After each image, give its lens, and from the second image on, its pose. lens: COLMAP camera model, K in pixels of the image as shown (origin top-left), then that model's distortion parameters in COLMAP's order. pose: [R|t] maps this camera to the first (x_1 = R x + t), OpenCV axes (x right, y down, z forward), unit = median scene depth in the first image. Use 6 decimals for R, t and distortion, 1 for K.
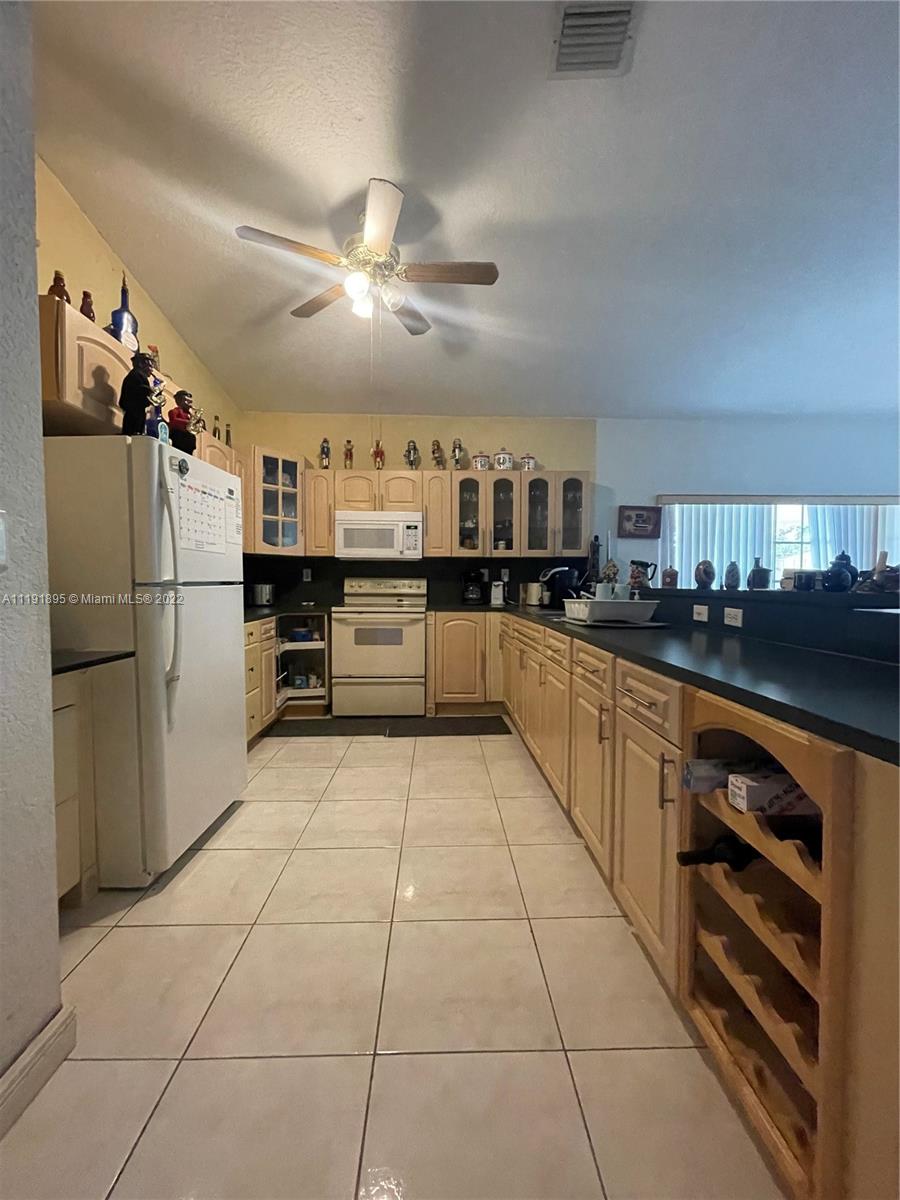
lens RADIAL K [[486.7, 0, 444.2], [0, 486.7, 598.4], [0, 0, 1]] dist [0.000880, -0.000096]
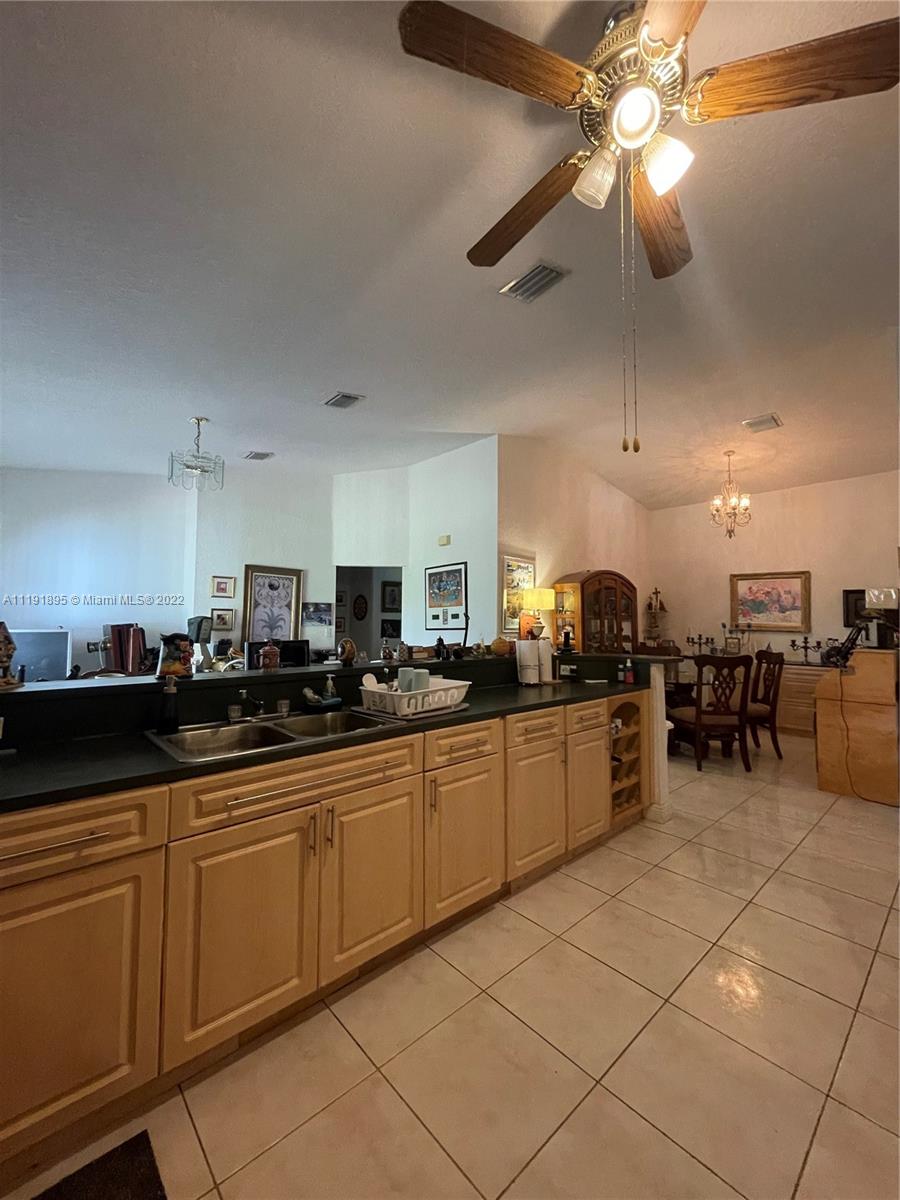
lens RADIAL K [[486.7, 0, 453.8], [0, 486.7, 595.4], [0, 0, 1]] dist [0.000880, -0.000096]
pose [[-0.662549, 0.037385, 0.748085, -0.251791], [0.019541, 0.999276, -0.032631, -0.081159], [-0.748763, -0.007001, -0.662800, 0.924940]]
